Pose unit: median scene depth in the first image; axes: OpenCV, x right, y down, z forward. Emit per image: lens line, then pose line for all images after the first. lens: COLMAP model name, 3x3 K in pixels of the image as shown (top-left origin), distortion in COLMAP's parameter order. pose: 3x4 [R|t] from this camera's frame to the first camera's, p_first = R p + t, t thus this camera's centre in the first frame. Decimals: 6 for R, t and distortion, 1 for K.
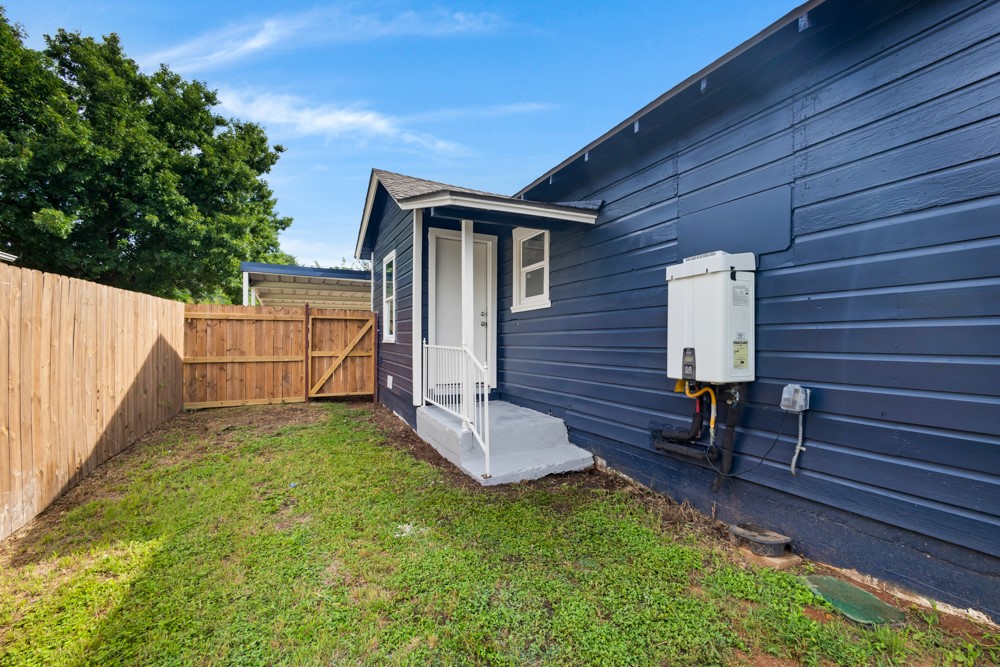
lens RADIAL K [[434.0, 0, 513.9], [0, 434.0, 334.3], [0, 0, 1]] dist [-0.000911, 0.000090]
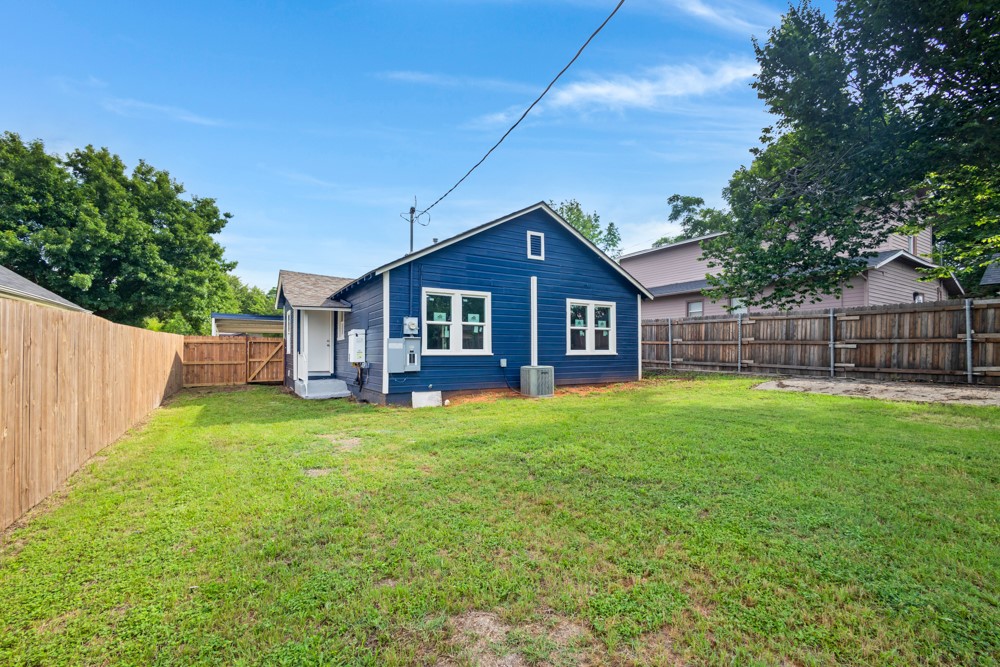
lens RADIAL K [[416.2, 0, 503.5], [0, 416.2, 345.1], [0, 0, 1]] dist [-0.004247, 0.000001]
pose [[0.995082, -0.005026, 0.098924, 0.302176], [0.005479, 0.999976, -0.004313, -0.004968], [-0.098900, 0.004834, 0.995086, -0.603361]]
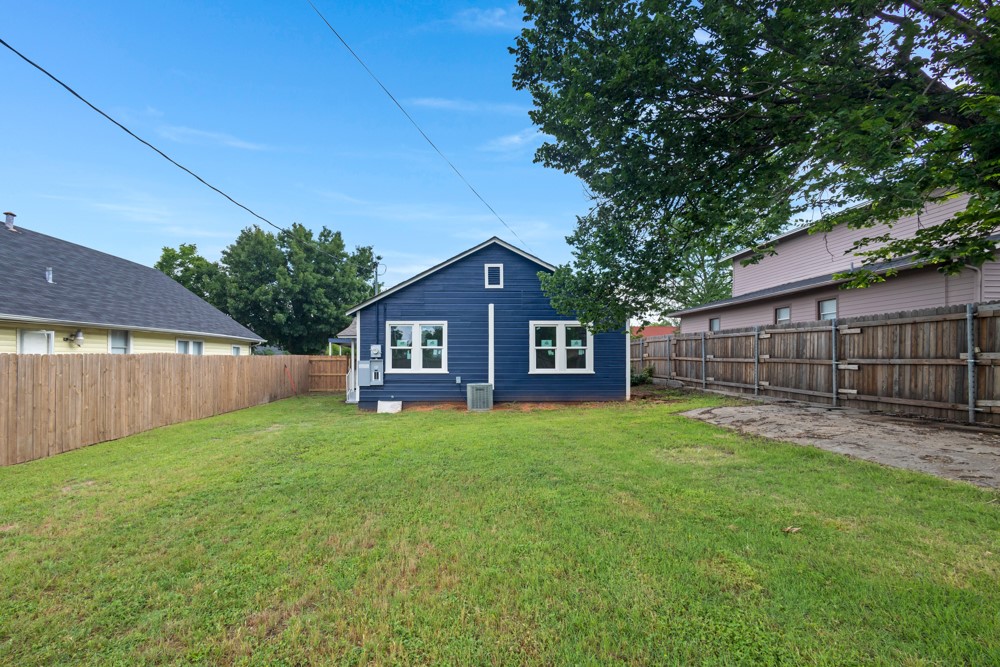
lens RADIAL K [[442.0, 0, 493.4], [0, 442.0, 357.8], [0, 0, 1]] dist [0.001613, 0.000117]
pose [[0.921719, -0.009513, -0.387742, 0.858141], [0.009361, 0.999954, -0.002281, -0.021805], [0.387746, -0.001527, 0.921765, -0.703406]]
